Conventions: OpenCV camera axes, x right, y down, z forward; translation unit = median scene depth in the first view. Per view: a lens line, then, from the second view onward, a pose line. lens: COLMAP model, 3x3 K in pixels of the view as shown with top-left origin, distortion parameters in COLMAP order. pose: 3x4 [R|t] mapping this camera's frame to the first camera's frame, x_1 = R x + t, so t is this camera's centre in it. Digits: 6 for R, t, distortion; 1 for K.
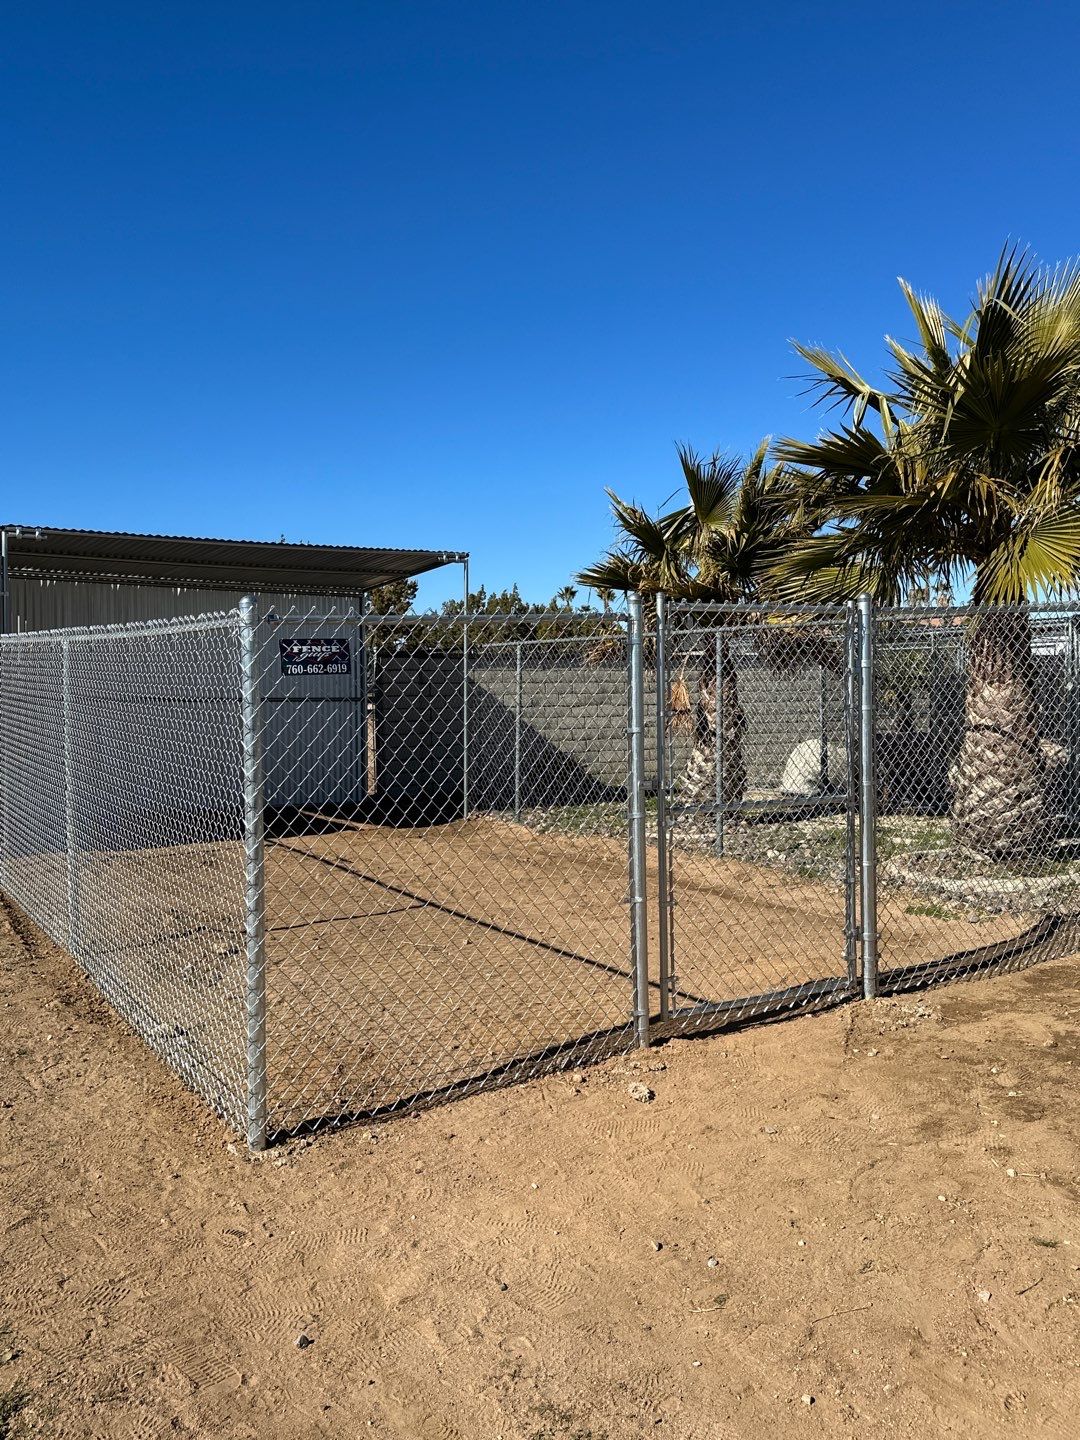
lens RADIAL K [[1222.8, 0, 541.3], [0, 1222.8, 727.0], [0, 0, 1]] dist [0.178872, -0.362898]
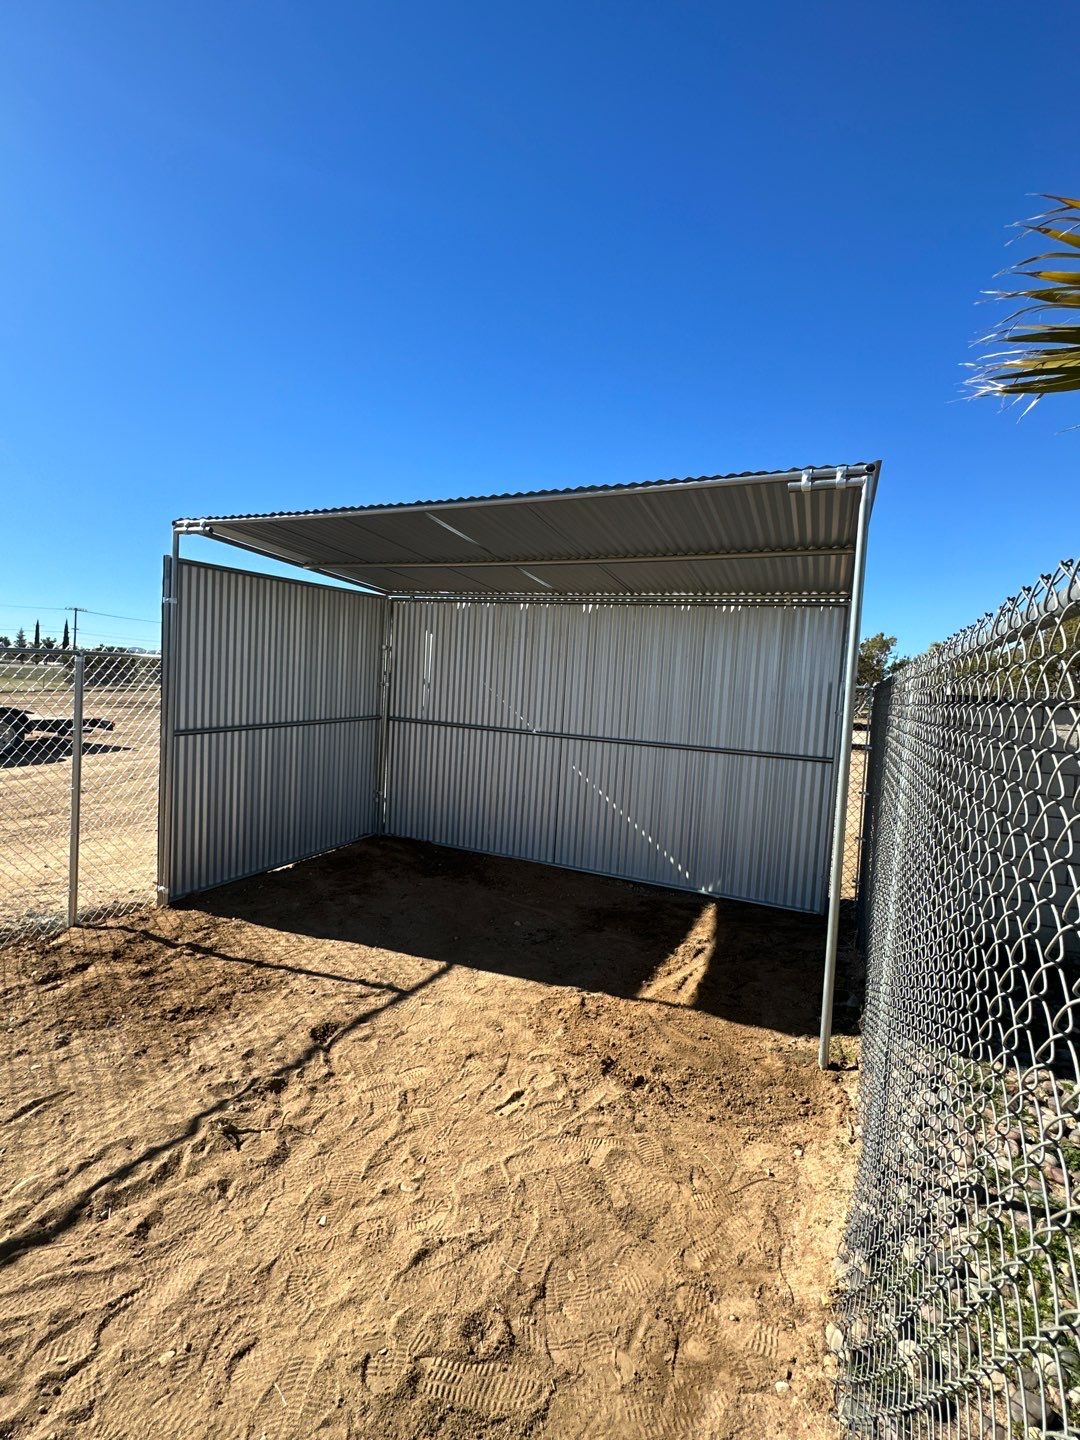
lens RADIAL K [[673.7, 0, 539.6], [0, 673.7, 726.8], [0, 0, 1]] dist [0.000387, -0.000272]
pose [[0.550181, 0.082729, -0.830937, 0.122905], [-0.084468, 0.995490, 0.043184, -0.078214], [0.830762, 0.046428, 0.554688, 1.207216]]
